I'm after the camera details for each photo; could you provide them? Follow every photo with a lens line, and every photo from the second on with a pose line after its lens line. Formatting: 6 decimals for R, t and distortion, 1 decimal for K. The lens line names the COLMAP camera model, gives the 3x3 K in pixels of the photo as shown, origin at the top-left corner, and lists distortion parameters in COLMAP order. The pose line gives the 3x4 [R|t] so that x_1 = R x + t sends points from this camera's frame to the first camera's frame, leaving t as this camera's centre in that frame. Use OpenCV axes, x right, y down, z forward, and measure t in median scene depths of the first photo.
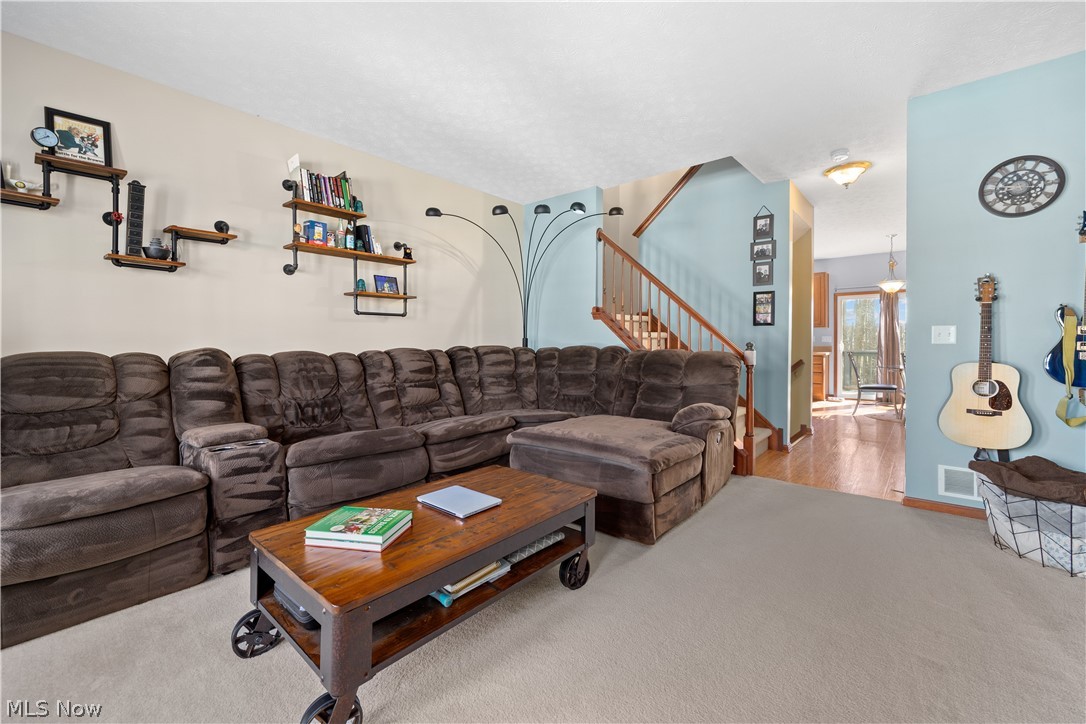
lens RADIAL K [[444.7, 0, 538.1], [0, 444.7, 336.5], [0, 0, 1]] dist [-0.000367, 0.000022]
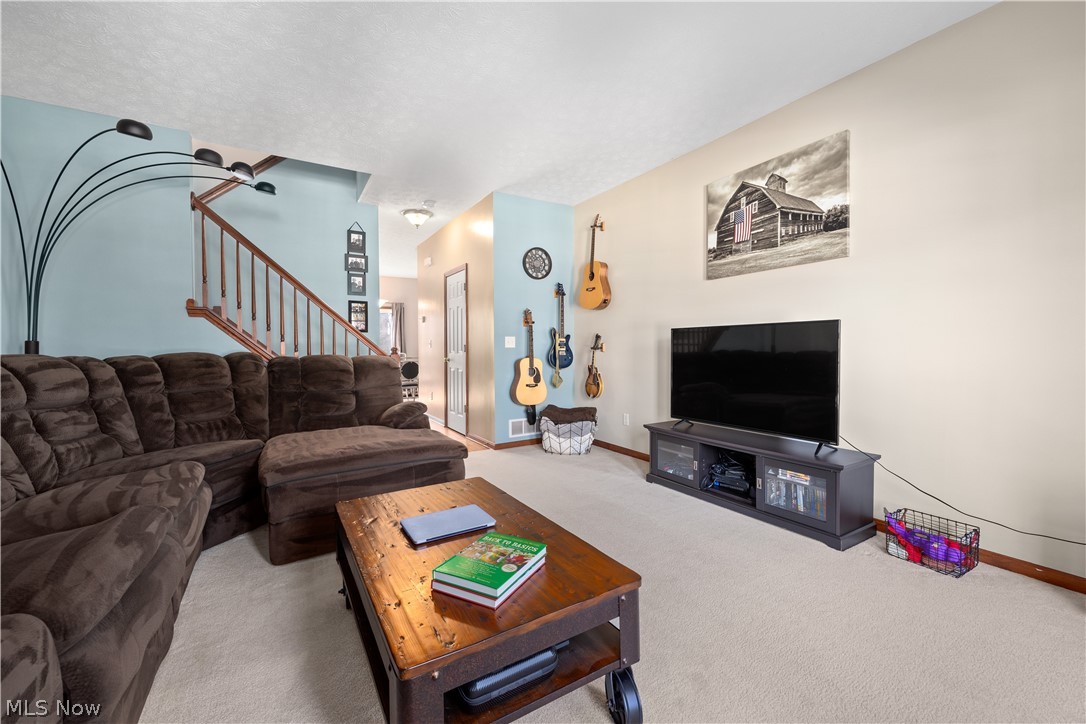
lens RADIAL K [[447.4, 0, 547.4], [0, 447.4, 348.0], [0, 0, 1]] dist [-0.000270, 0.000017]
pose [[0.298049, -0.003290, 0.954545, -0.524751], [-0.007676, 0.999953, 0.005843, 0.005842], [-0.954520, -0.009068, 0.298010, 0.293455]]
